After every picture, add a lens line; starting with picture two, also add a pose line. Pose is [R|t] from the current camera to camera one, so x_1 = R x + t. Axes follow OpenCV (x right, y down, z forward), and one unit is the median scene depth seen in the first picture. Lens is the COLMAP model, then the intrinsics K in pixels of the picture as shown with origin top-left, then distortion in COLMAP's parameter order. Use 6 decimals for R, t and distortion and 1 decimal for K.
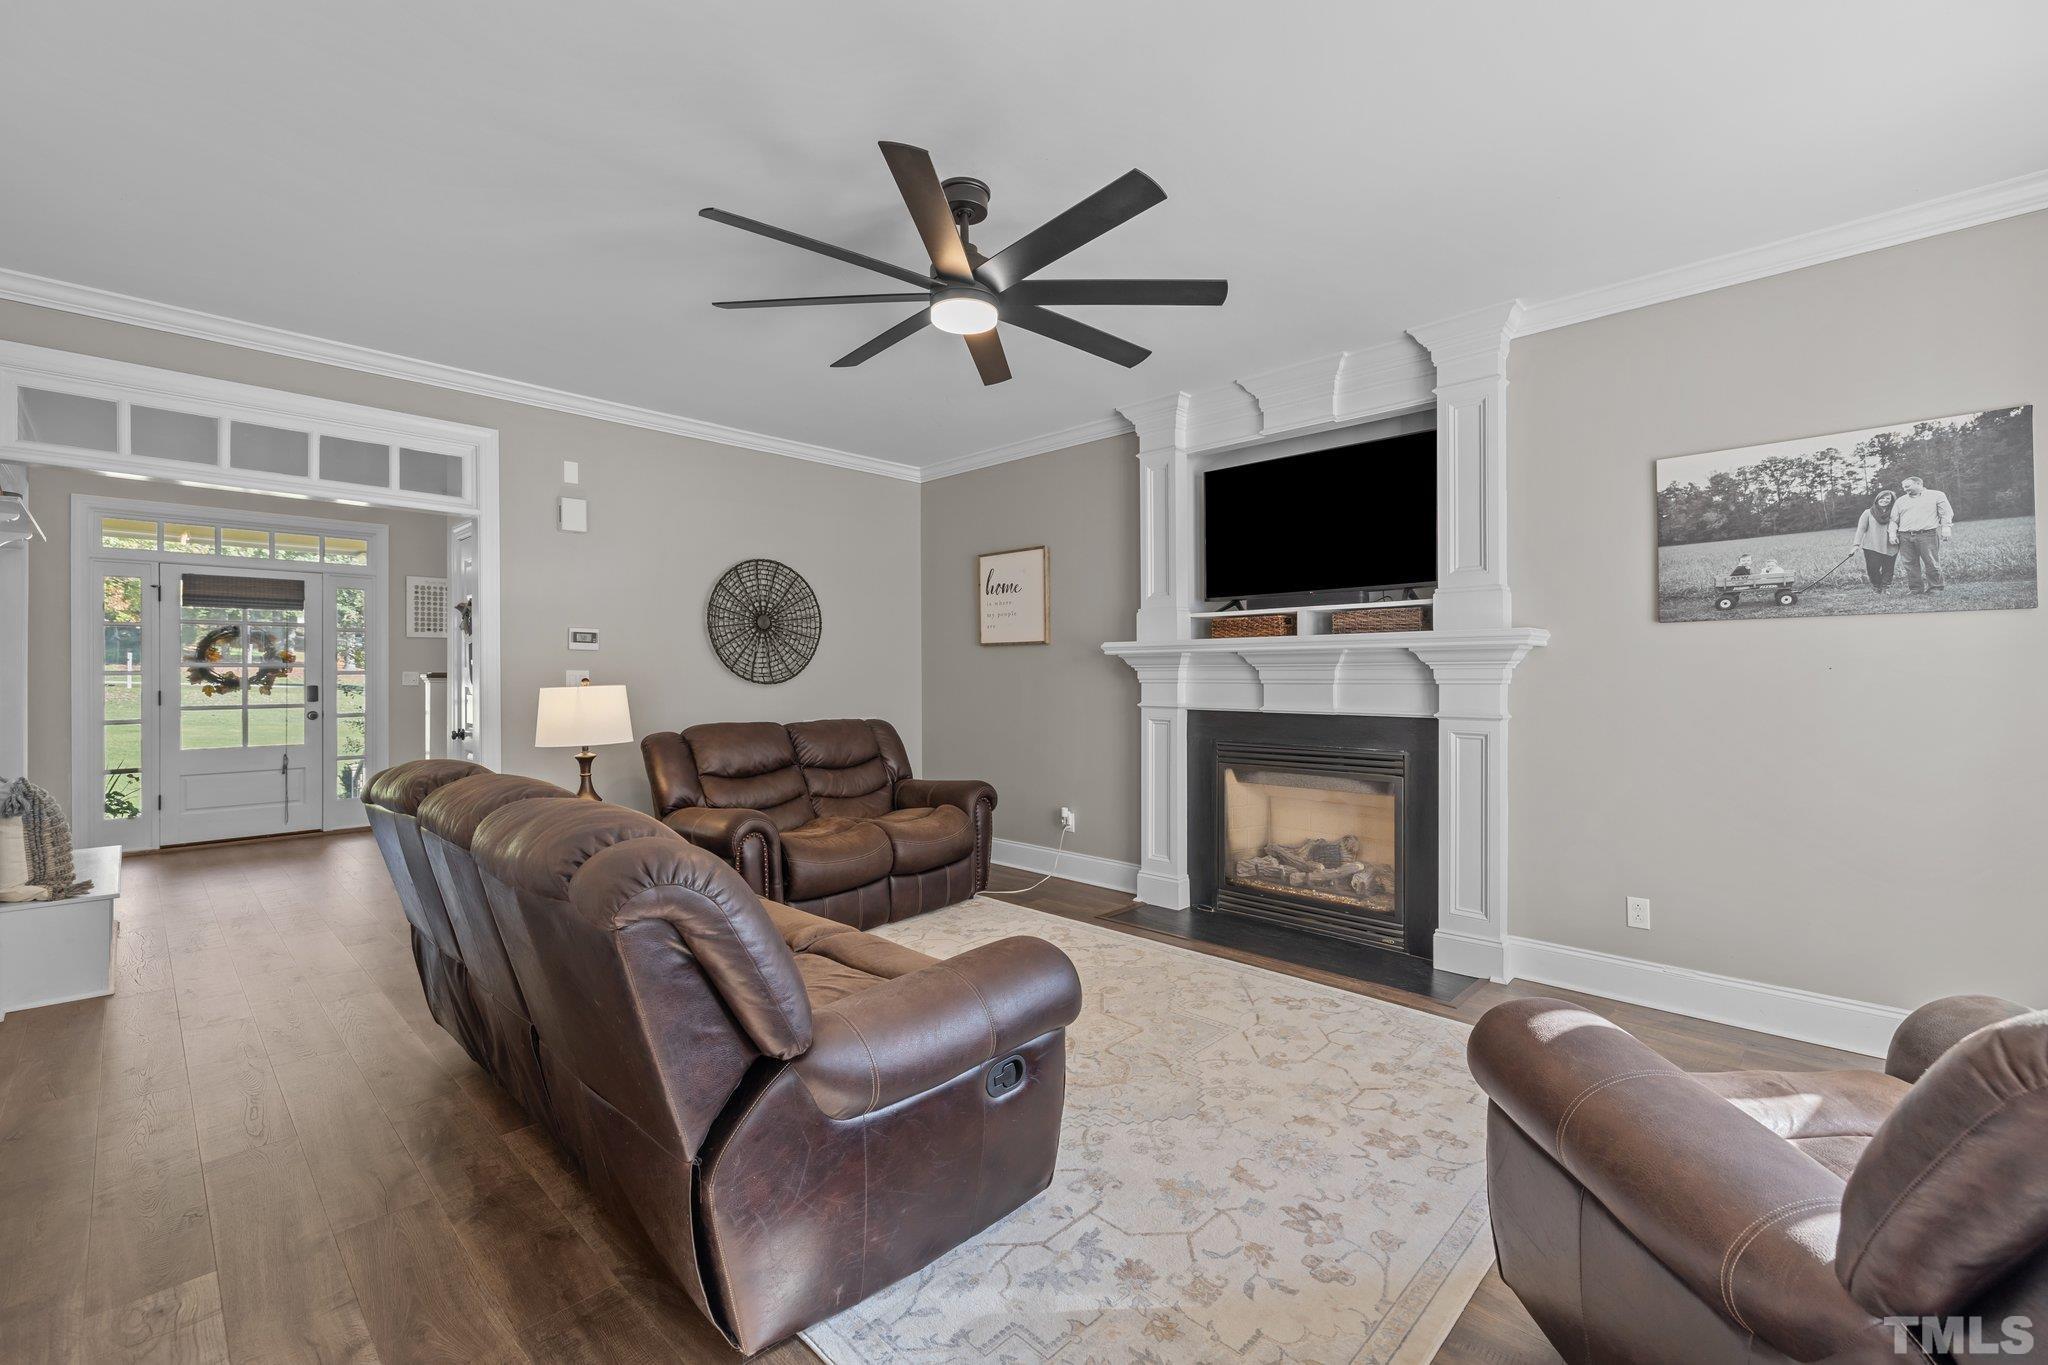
lens RADIAL K [[862.4, 0, 1029.4], [0, 862.4, 671.5], [0, 0, 1]] dist [-0.001047, -0.000094]
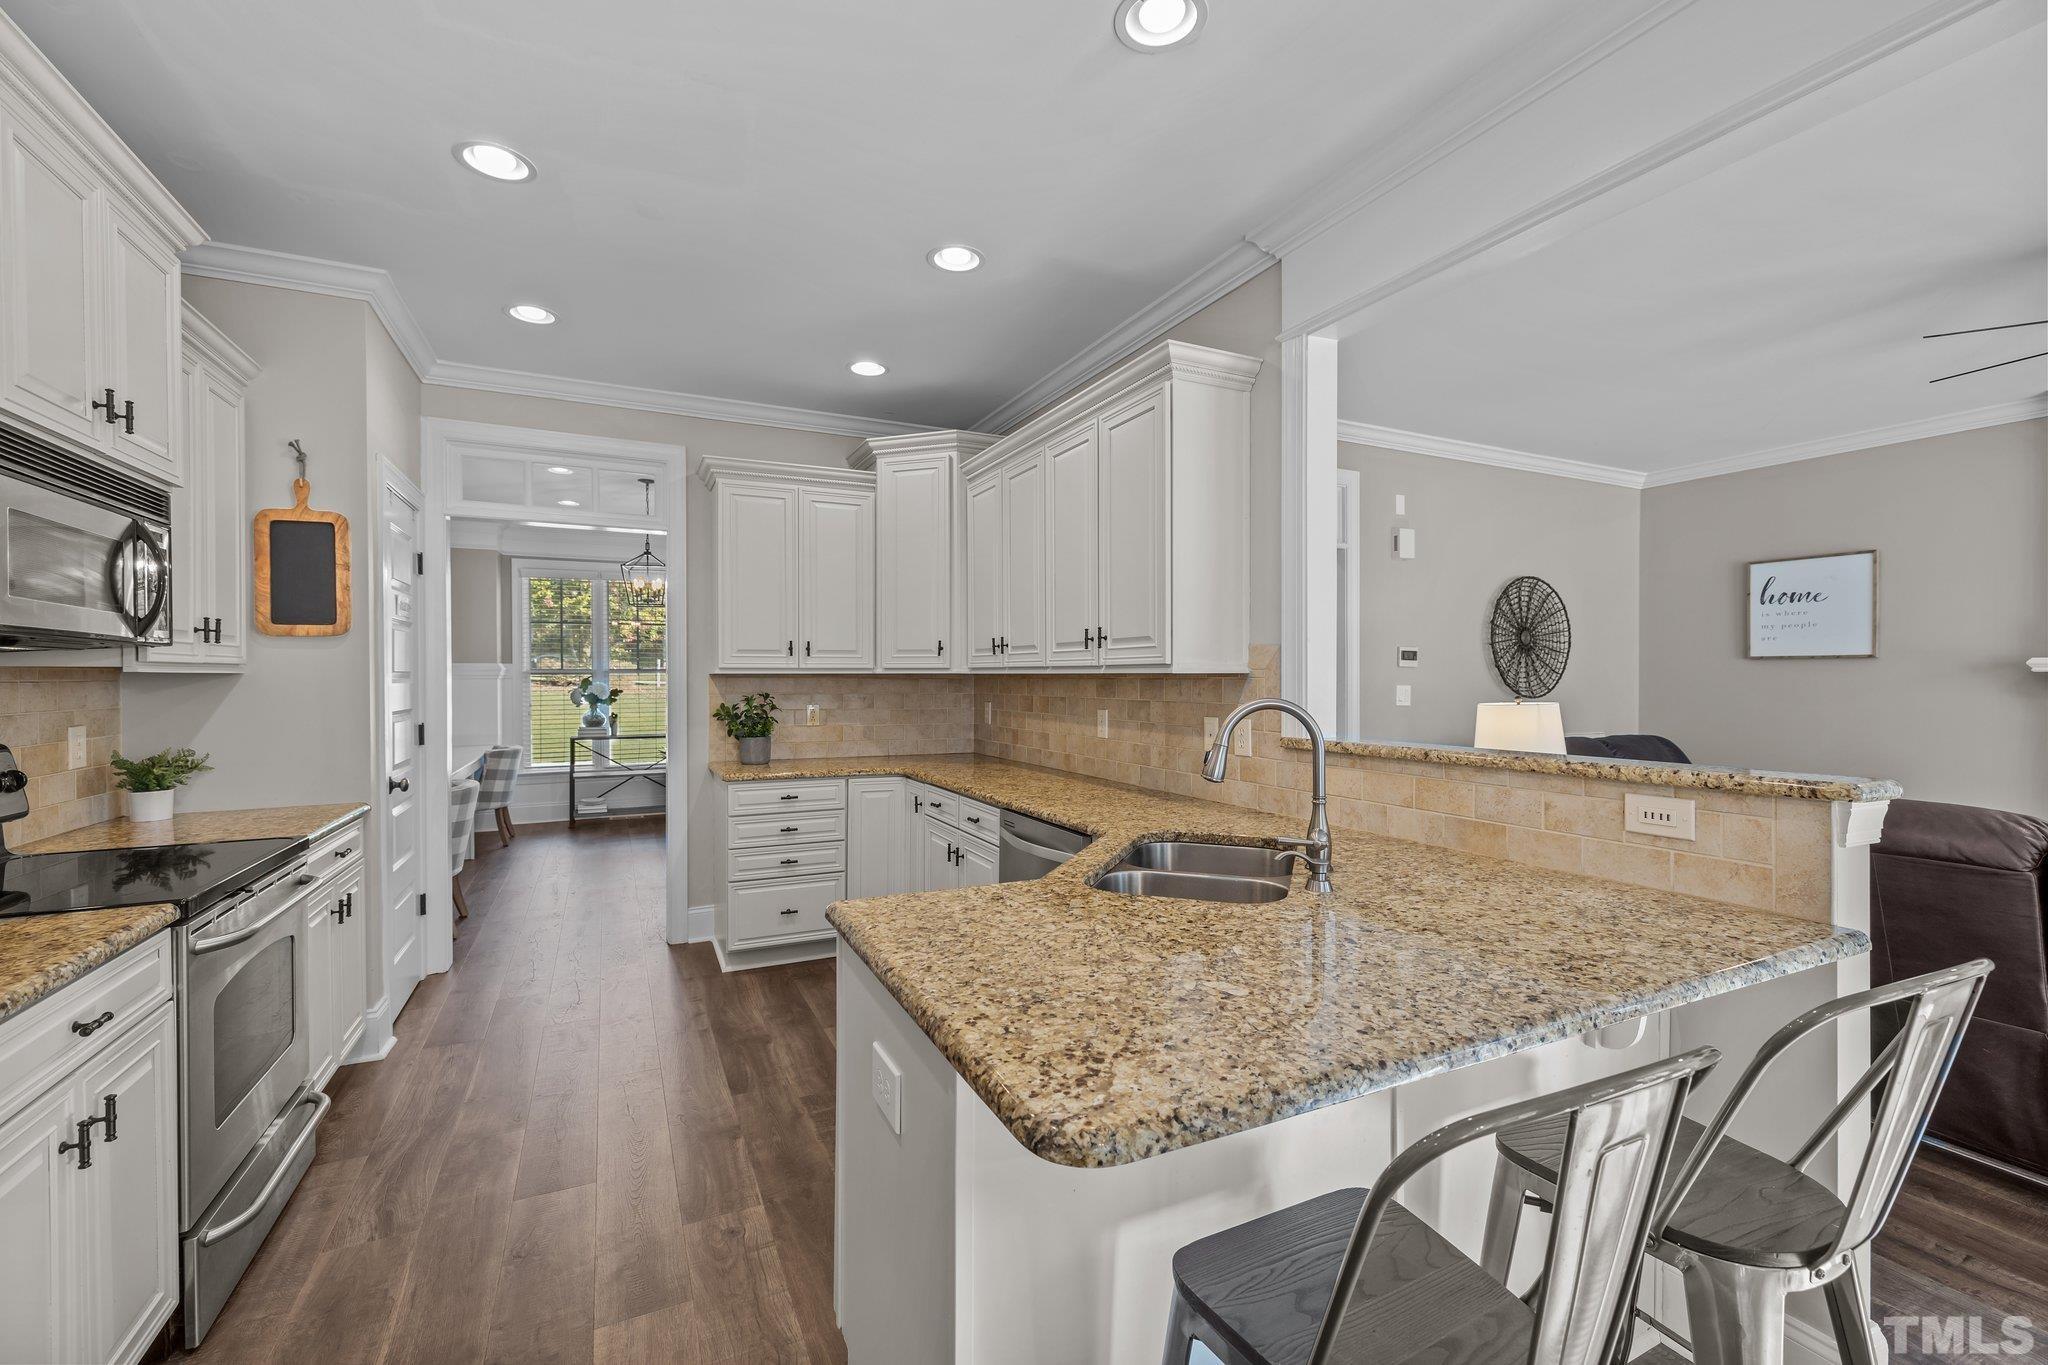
lens RADIAL K [[868.3, 0, 1024.0], [0, 868.3, 682.5], [0, 0, 1]] dist [-0.002634, -0.000209]
pose [[0.937515, 0.006063, -0.347891, -0.630573], [-0.002576, 0.999942, 0.010485, -0.016686], [0.347934, -0.008934, 0.937476, -0.209821]]
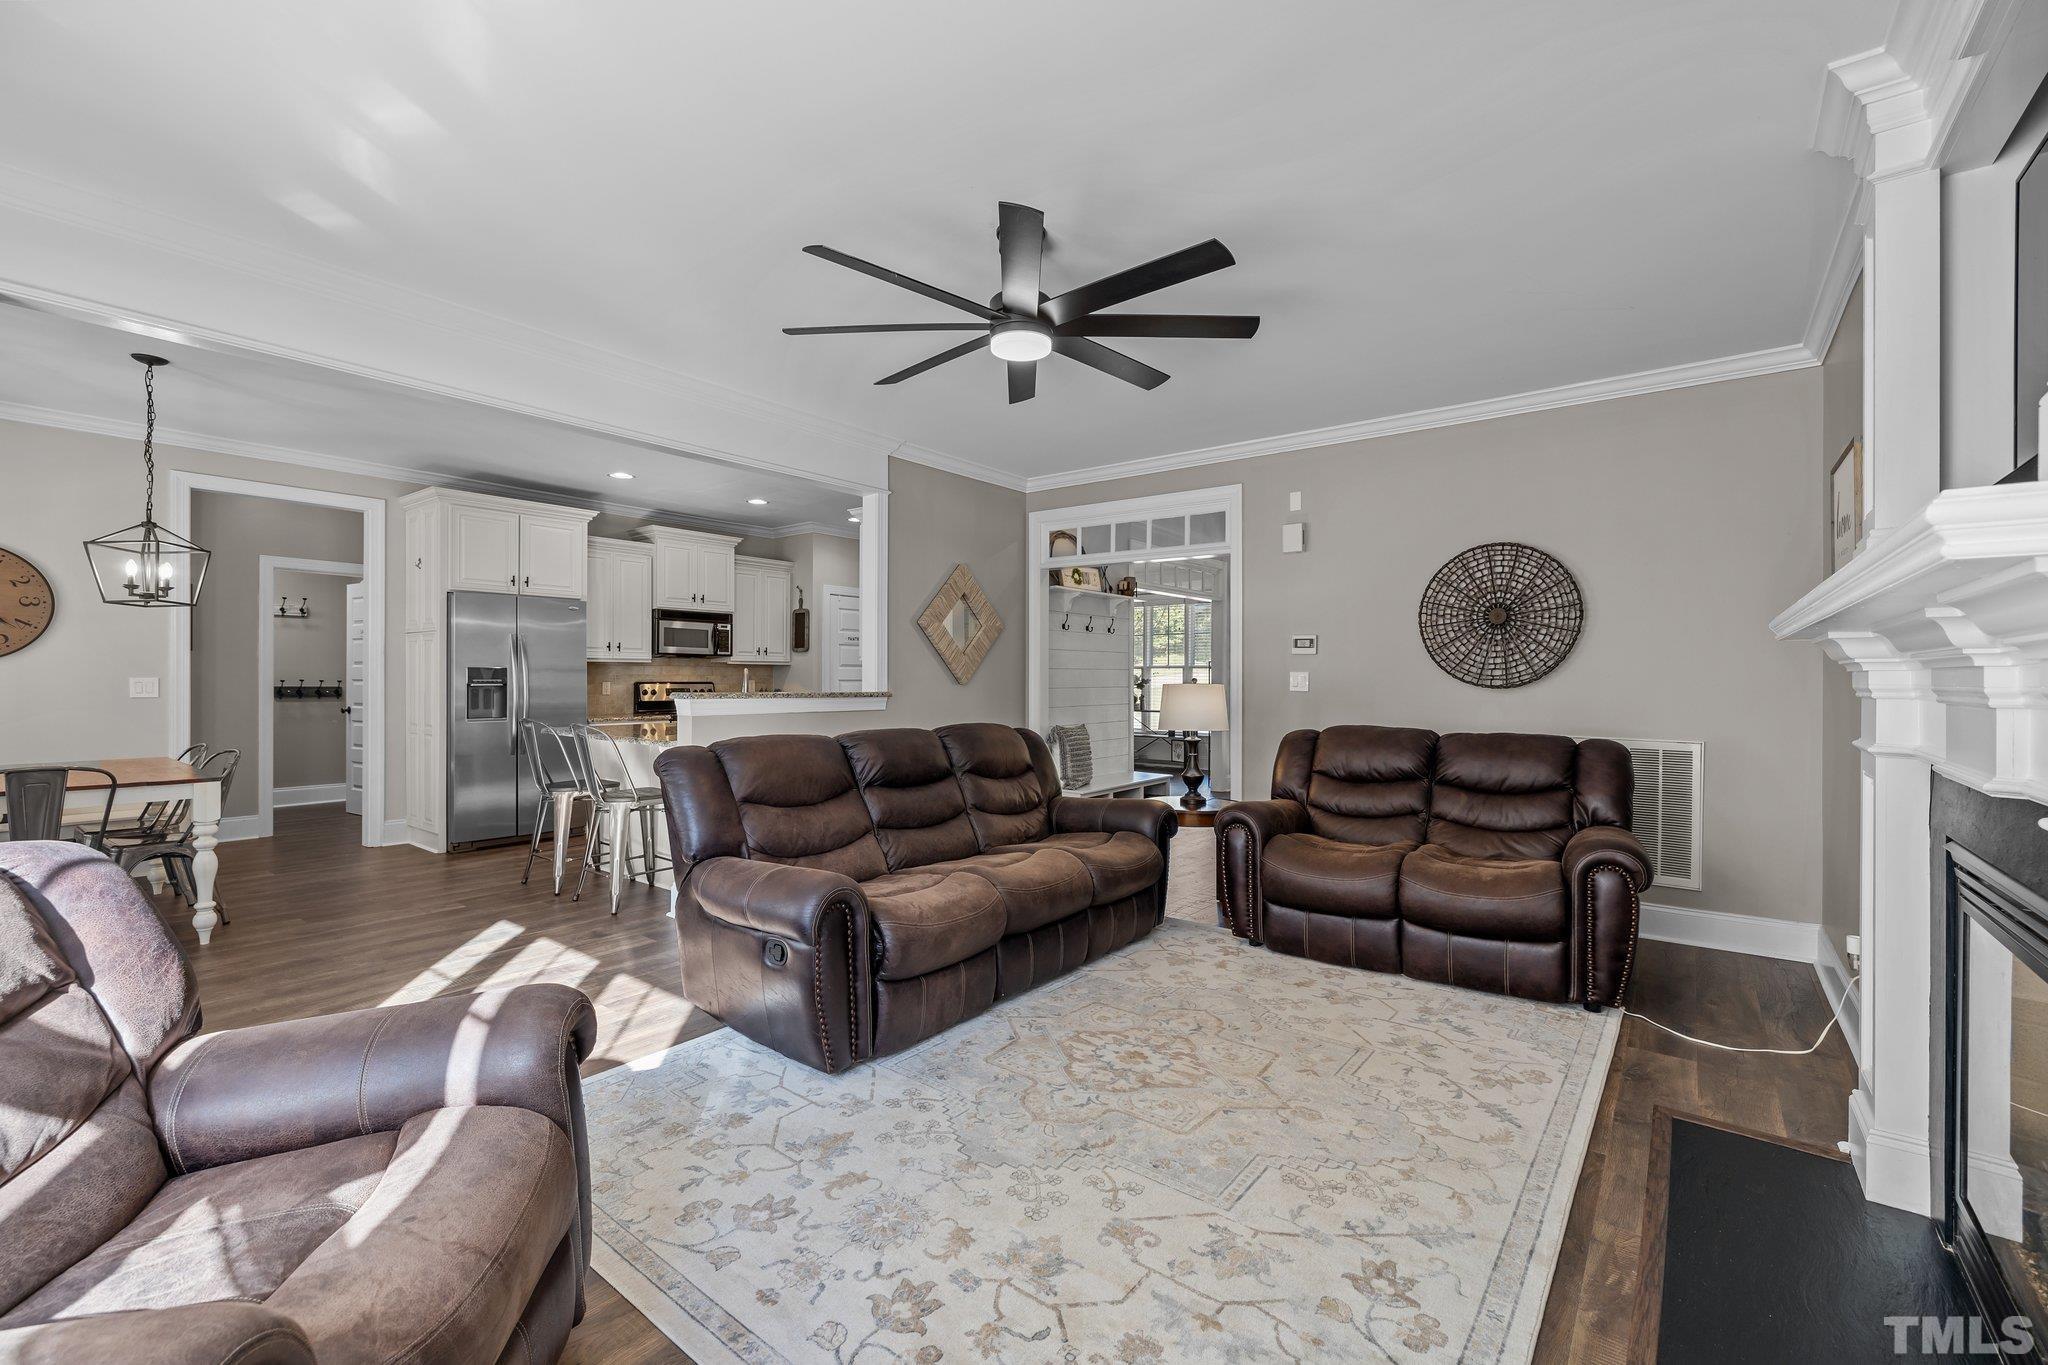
lens RADIAL K [[868.3, 0, 1024.0], [0, 868.3, 682.5], [0, 0, 1]] dist [-0.002634, -0.000209]
pose [[0.093750, 0.010871, -0.995536, 0.634038], [-0.004044, 0.999936, 0.010538, 0.002072], [0.995588, 0.003038, 0.093788, 0.559763]]
